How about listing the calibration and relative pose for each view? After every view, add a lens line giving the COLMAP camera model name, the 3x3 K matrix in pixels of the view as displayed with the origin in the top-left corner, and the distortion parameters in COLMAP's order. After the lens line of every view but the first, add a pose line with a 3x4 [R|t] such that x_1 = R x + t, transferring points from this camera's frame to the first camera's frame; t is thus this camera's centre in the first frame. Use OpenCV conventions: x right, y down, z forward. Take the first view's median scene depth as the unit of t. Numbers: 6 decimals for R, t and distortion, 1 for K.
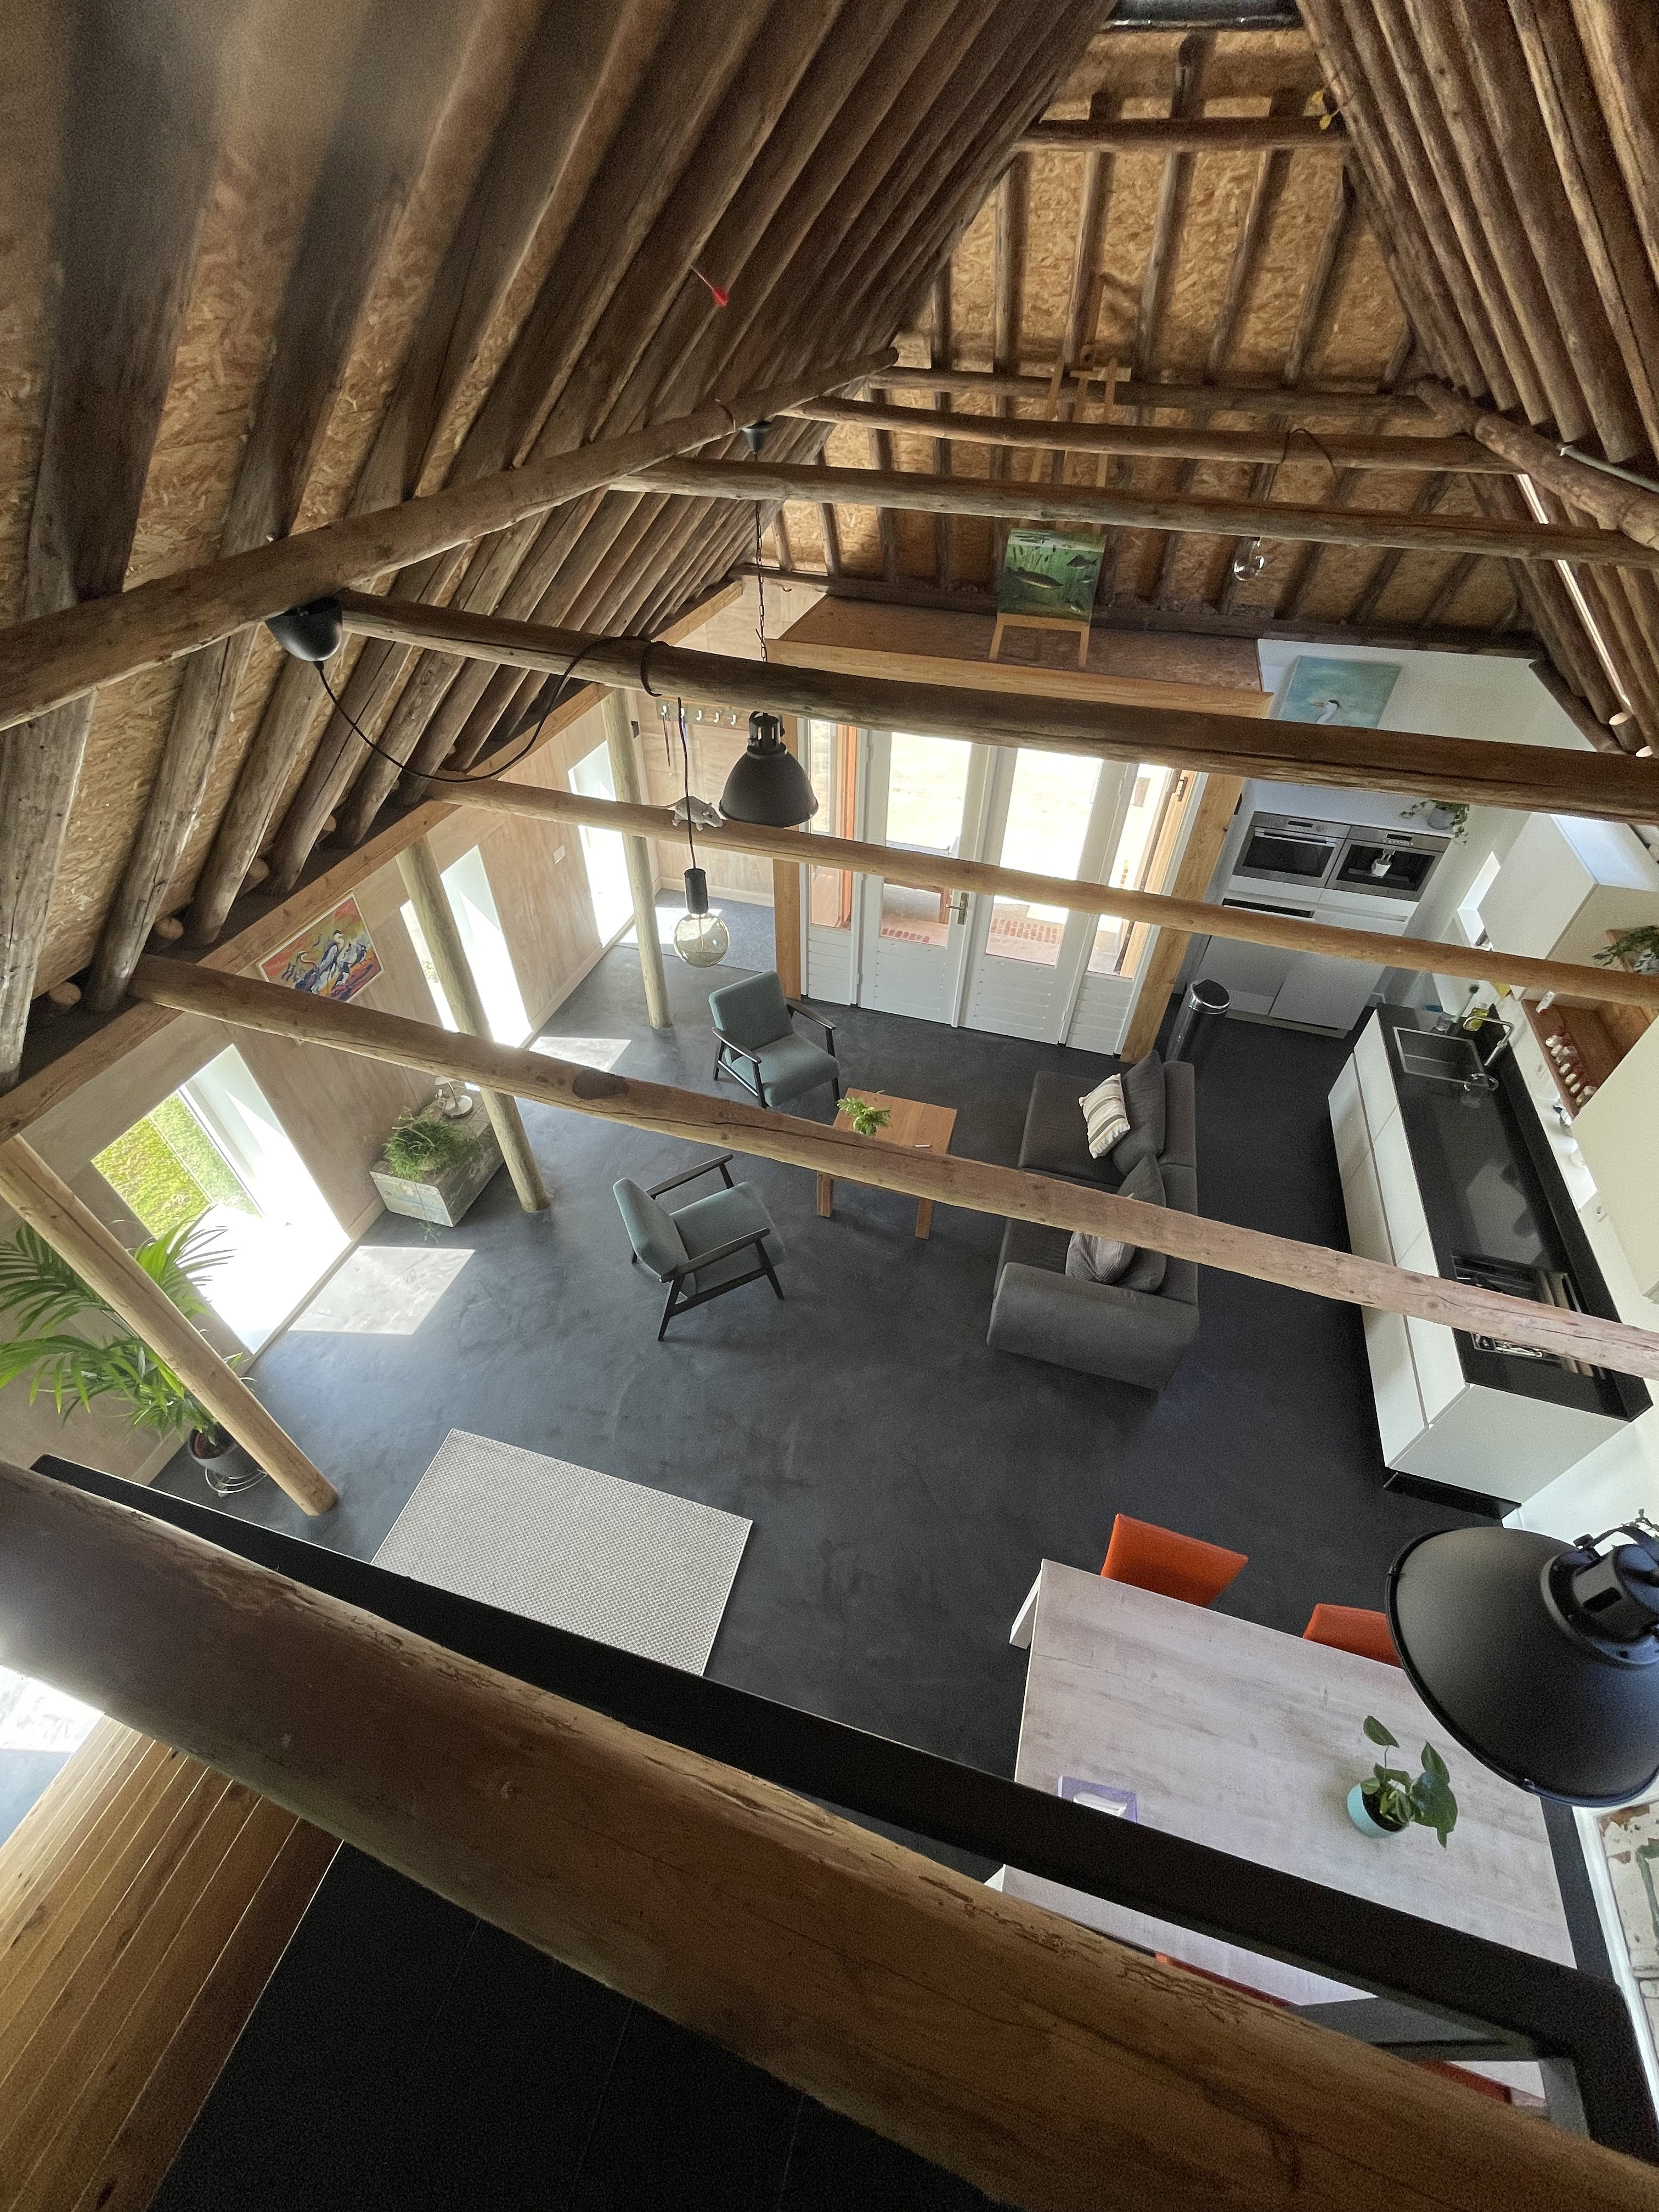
lens RADIAL K [[892.0, 0, 826.8], [0, 892.0, 1110.3], [0, 0, 1]] dist [-0.001191, -0.000066]
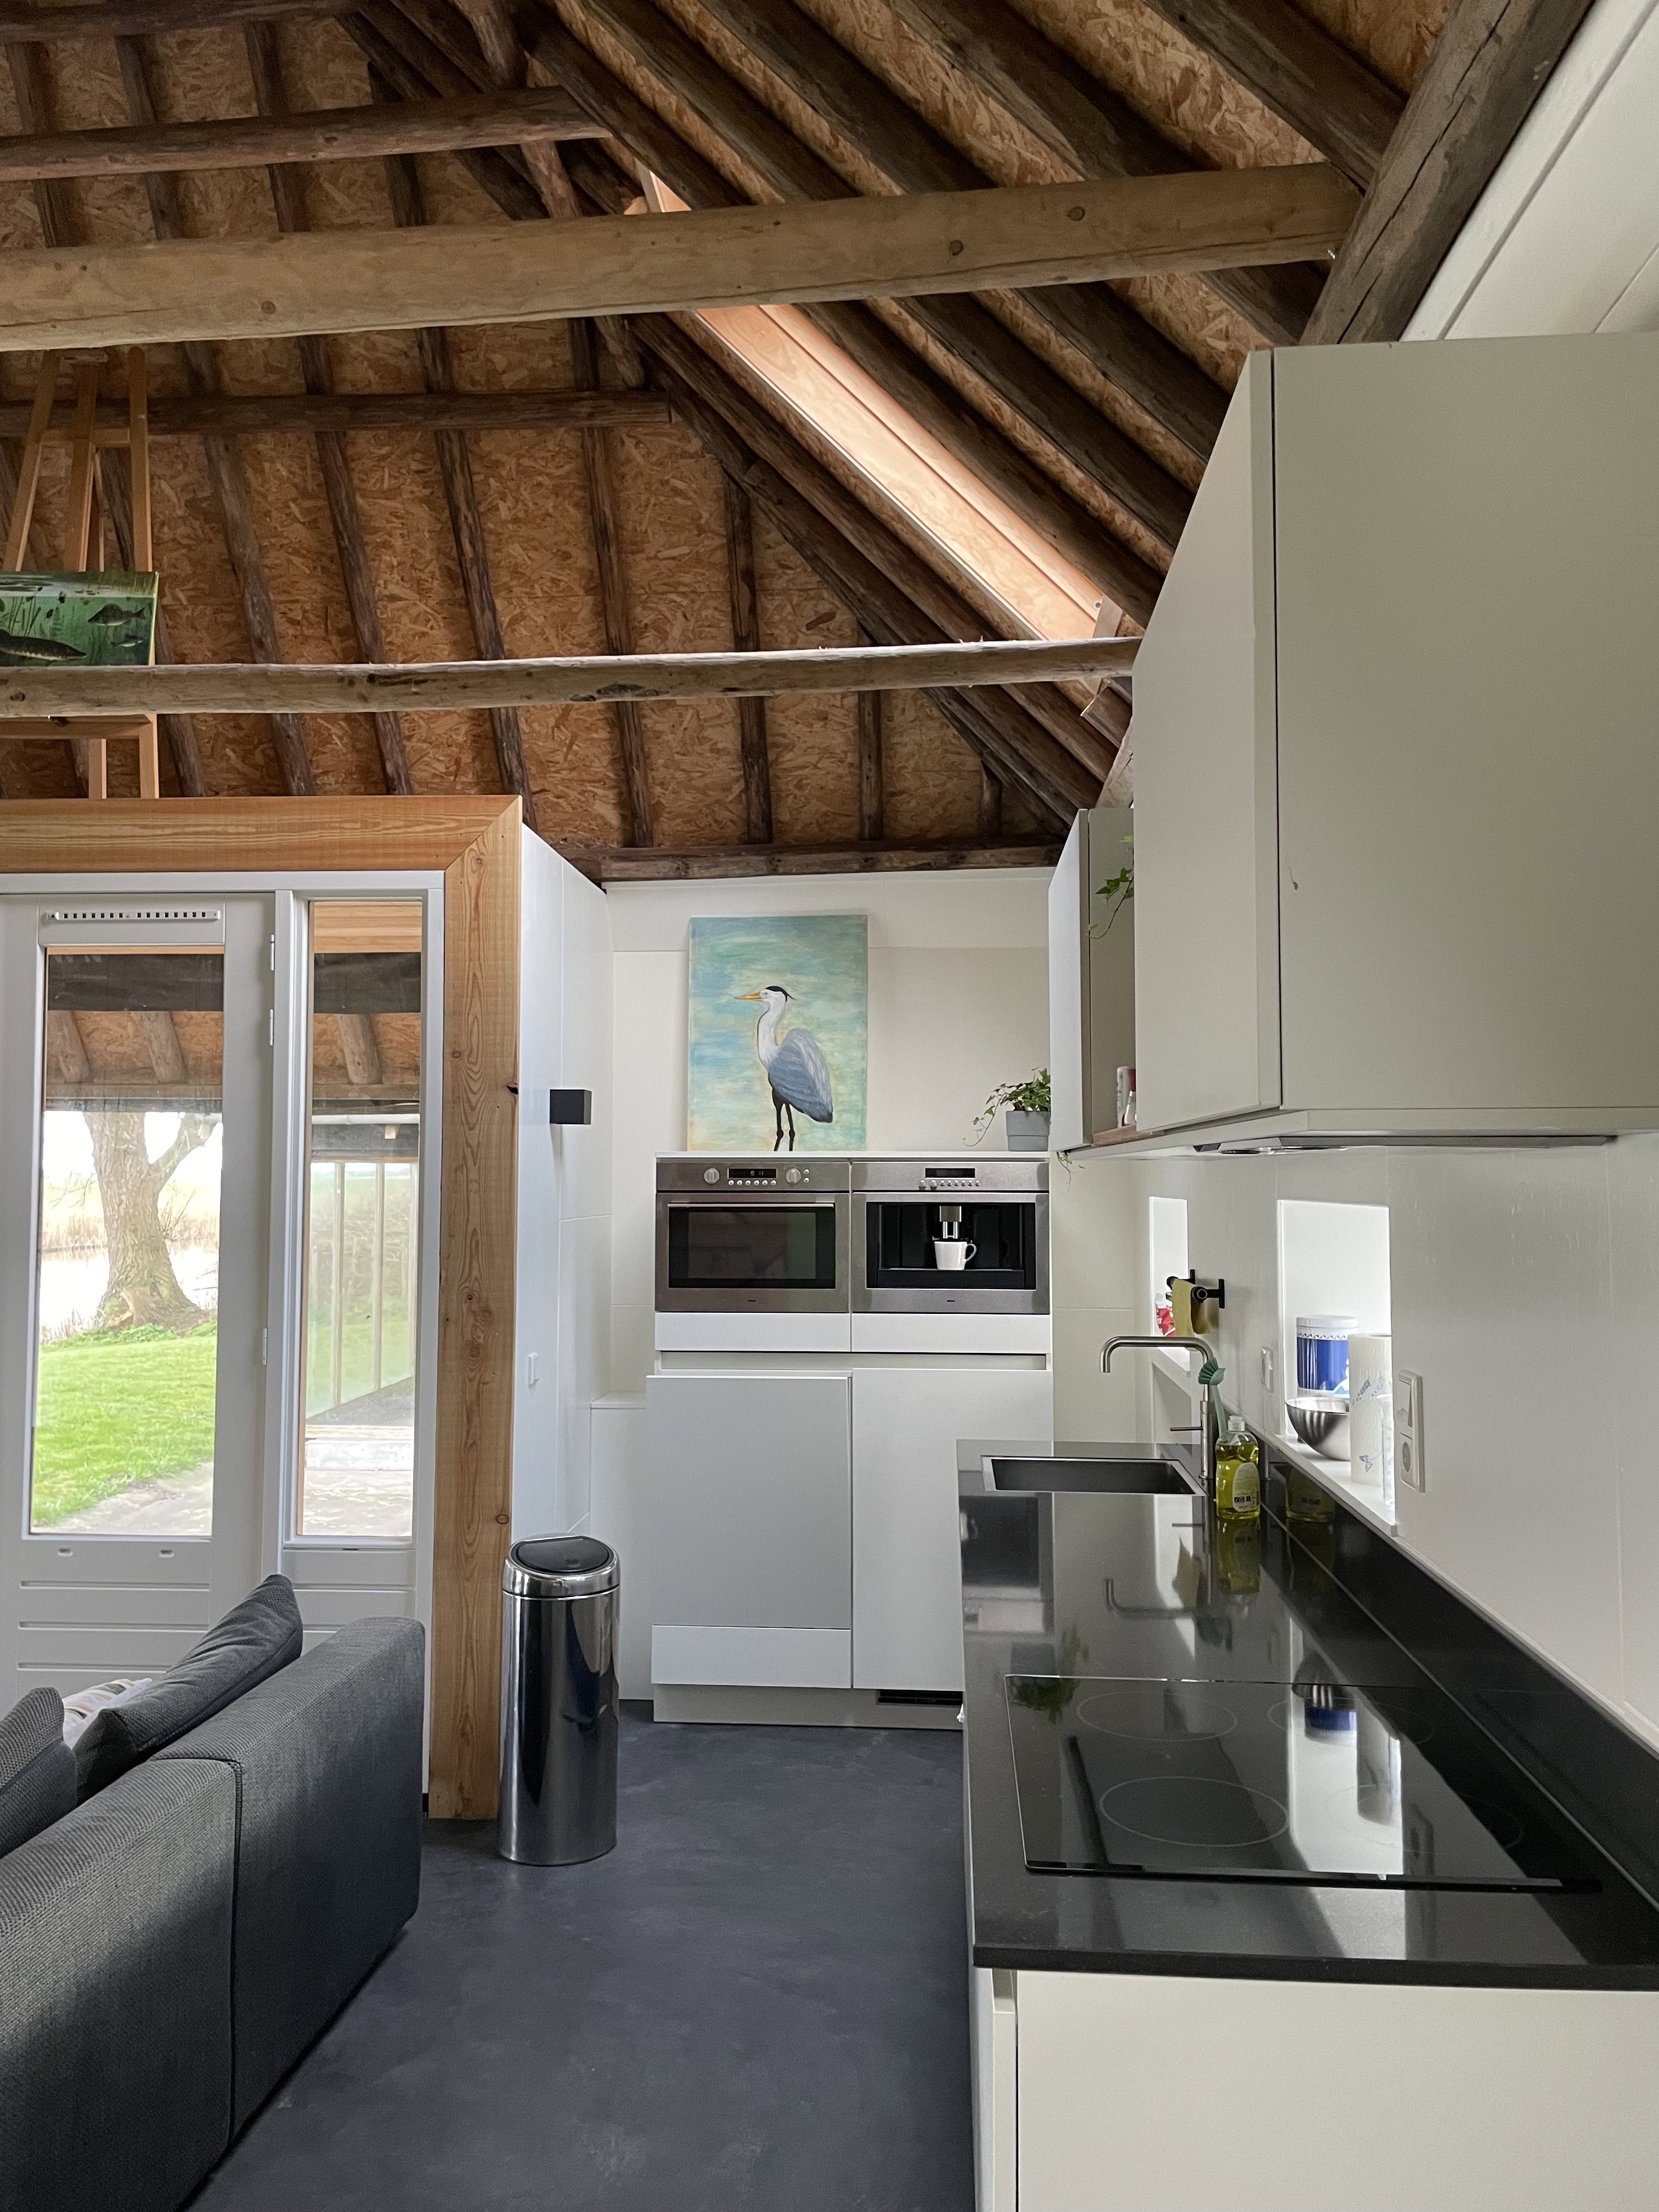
lens RADIAL K [[1675.7, 0, 825.7], [0, 1675.7, 1103.0], [0, 0, 1]] dist [0.002989, 0.000264]
pose [[0.974245, -0.002153, 0.225480, 0.381300], [0.165769, 0.684713, -0.709711, 0.276625], [-0.152861, 0.728810, 0.667435, 0.402550]]
